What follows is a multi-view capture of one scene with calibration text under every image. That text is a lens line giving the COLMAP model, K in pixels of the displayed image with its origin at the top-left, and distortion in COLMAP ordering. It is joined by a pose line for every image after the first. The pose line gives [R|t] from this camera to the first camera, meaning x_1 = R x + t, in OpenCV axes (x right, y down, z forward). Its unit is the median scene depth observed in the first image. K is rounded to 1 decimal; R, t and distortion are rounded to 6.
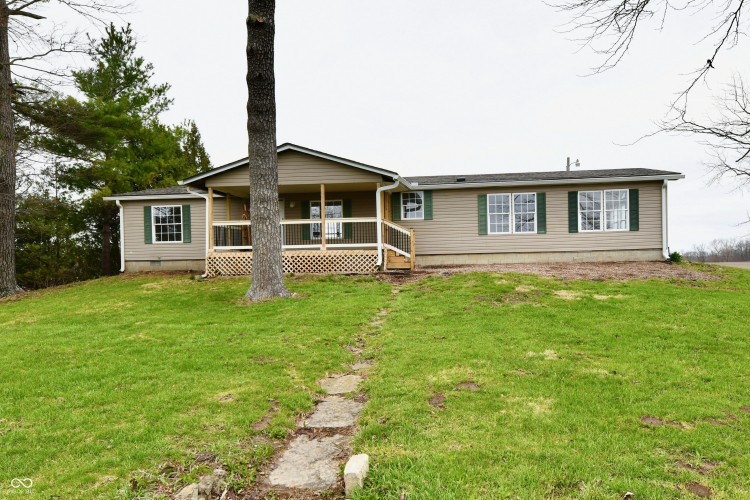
lens RADIAL K [[525.0, 0, 410.9], [0, 525.0, 270.2], [0, 0, 1]] dist [0.003524, -0.000481]
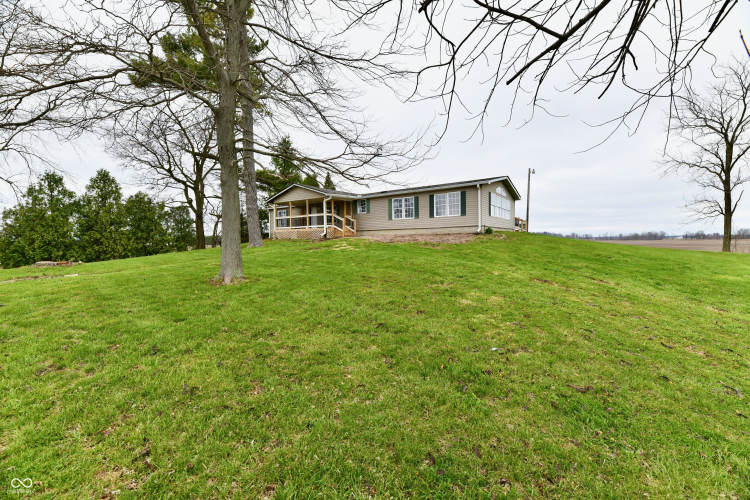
lens RADIAL K [[296.8, 0, 375.9], [0, 296.8, 250.1], [0, 0, 1]] dist [-0.000785, -0.003105]
pose [[0.876106, 0.025853, -0.481424, 0.631083], [-0.011454, 0.999396, 0.032823, 0.008764], [0.481982, -0.023243, 0.875873, 0.009204]]
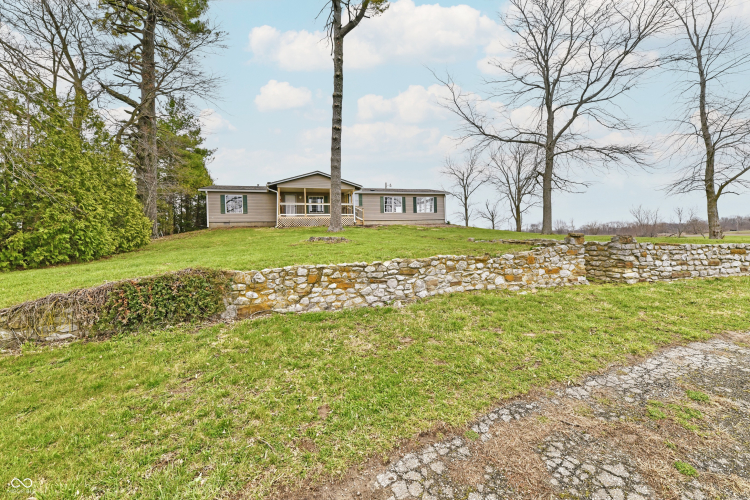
lens RADIAL K [[307.8, 0, 379.3], [0, 307.8, 240.3], [0, 0, 1]] dist [0.000537, -0.003519]
pose [[0.919374, -0.009281, 0.393275, -0.455223], [0.014510, 0.999841, -0.010323, 0.078351], [-0.393117, 0.015197, 0.919363, -0.334386]]
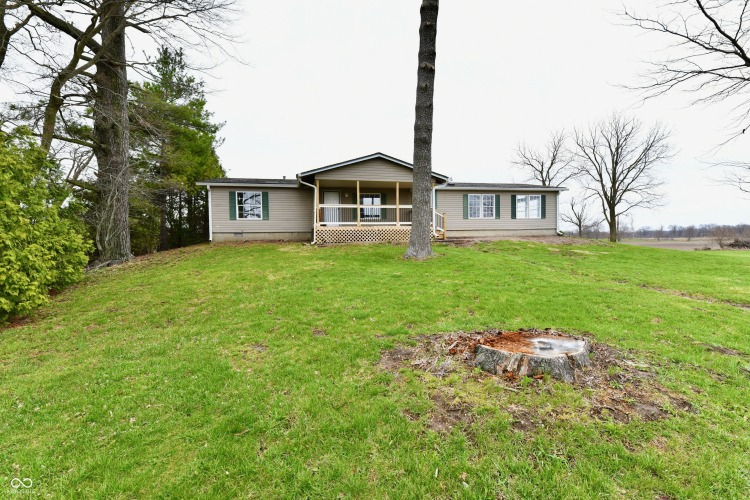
lens RADIAL K [[326.5, 0, 378.9], [0, 326.5, 248.1], [0, 0, 1]] dist [0.000919, -0.000141]
pose [[0.949069, -0.004887, 0.315031, -0.451096], [0.000325, 0.999894, 0.014533, 0.010093], [-0.315068, -0.013690, 0.948970, 0.112845]]
